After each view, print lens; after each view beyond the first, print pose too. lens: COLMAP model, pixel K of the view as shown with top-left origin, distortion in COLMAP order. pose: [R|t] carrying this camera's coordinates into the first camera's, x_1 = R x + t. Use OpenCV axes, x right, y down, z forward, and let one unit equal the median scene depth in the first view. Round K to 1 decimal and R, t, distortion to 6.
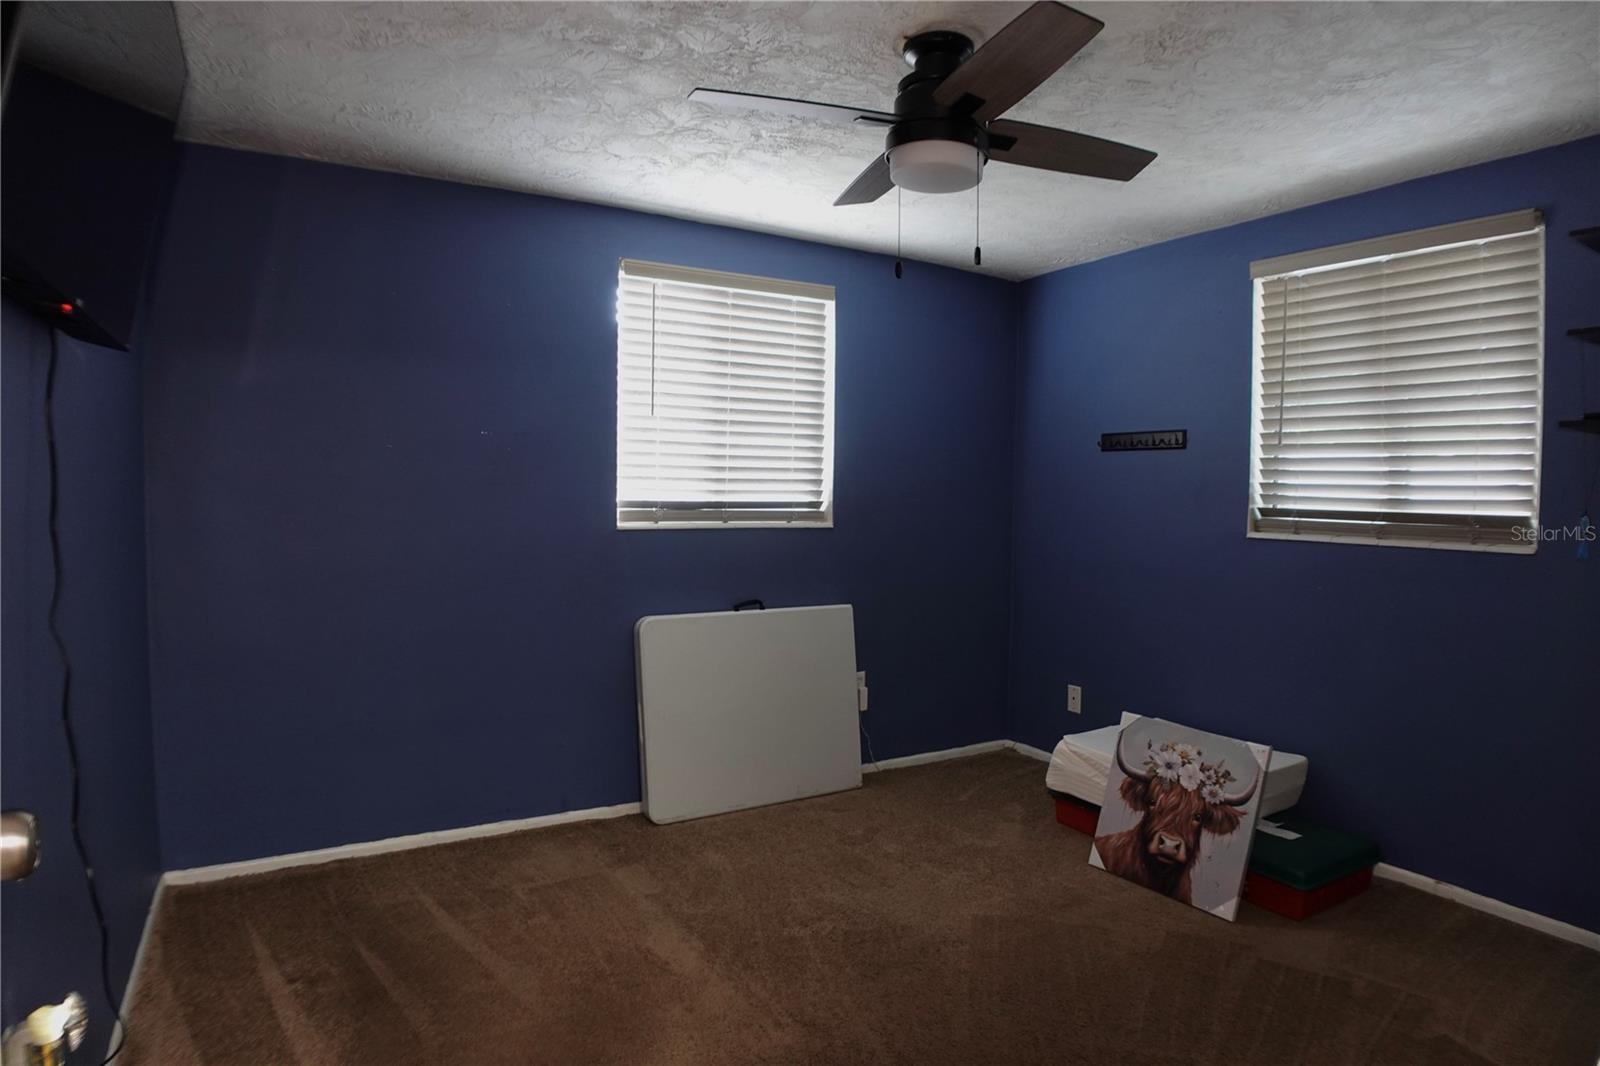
lens RADIAL K [[919.5, 0, 796.1], [0, 919.5, 533.2], [0, 0, 1]] dist [-0.068647, 0.003826]
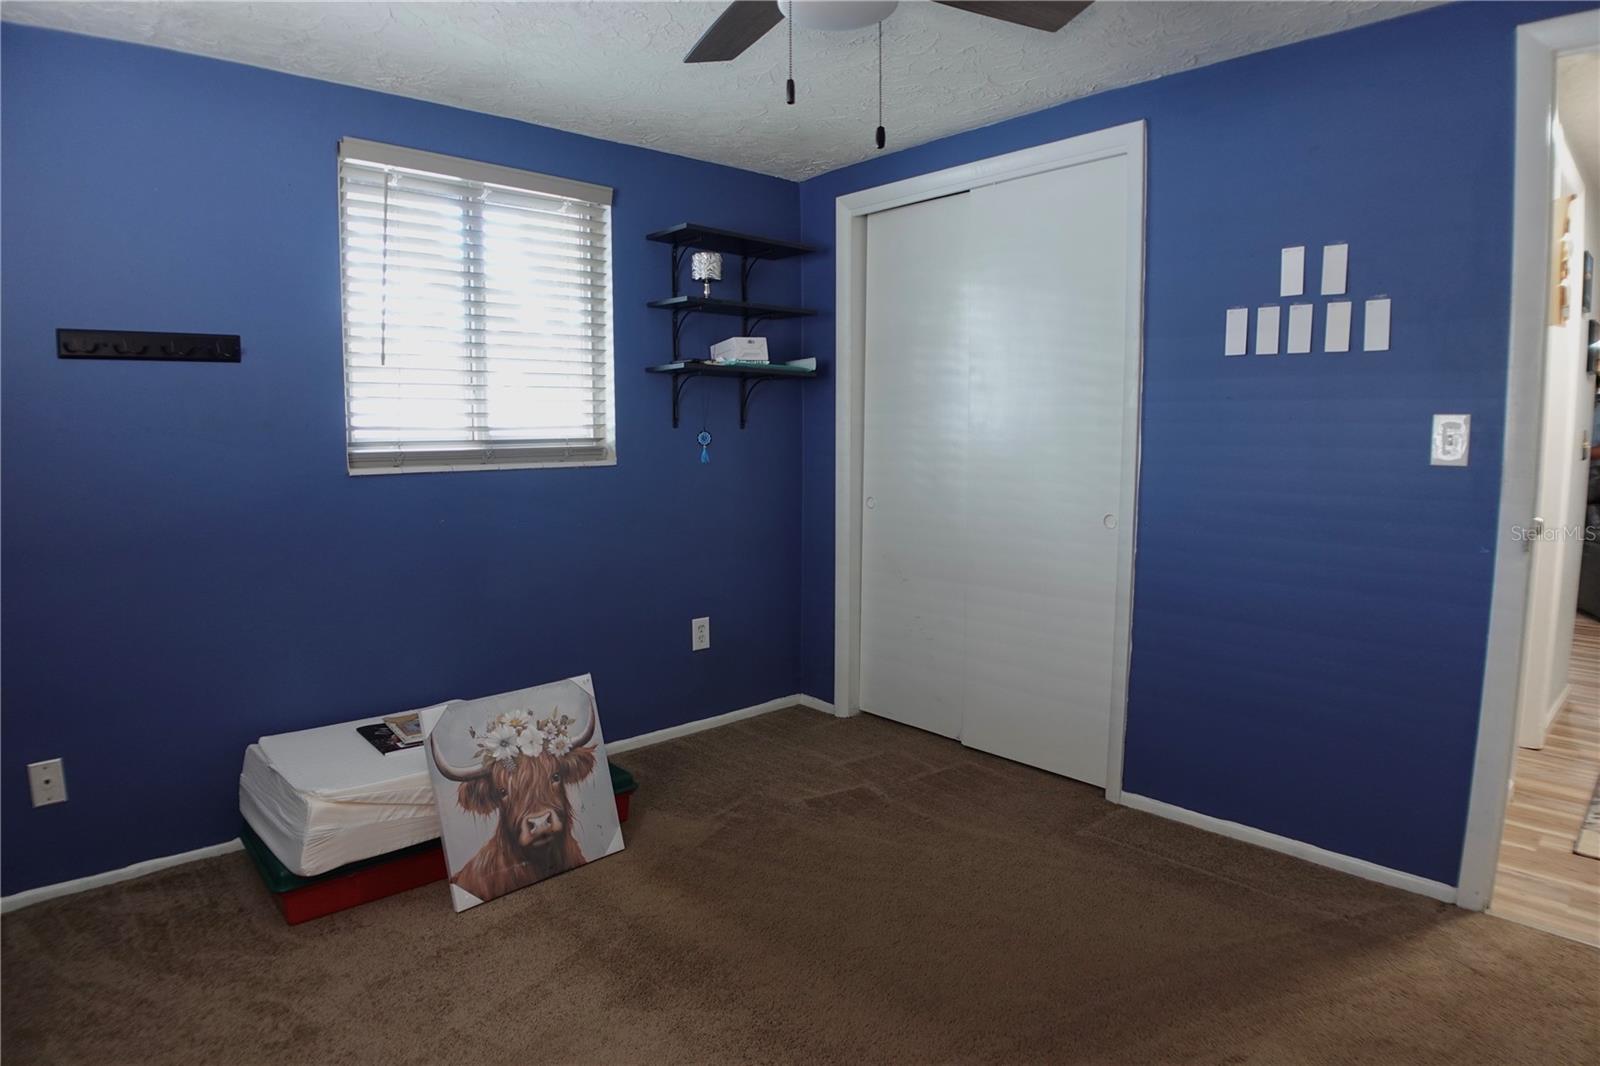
lens RADIAL K [[919.5, 0, 795.5], [0, 919.5, 527.0], [0, 0, 1]] dist [-0.068647, 0.003826]
pose [[-0.210757, -0.115106, 0.970738, -0.459898], [0.048271, 0.990606, 0.127942, -0.041717], [-0.976346, 0.073823, -0.203220, 0.903055]]
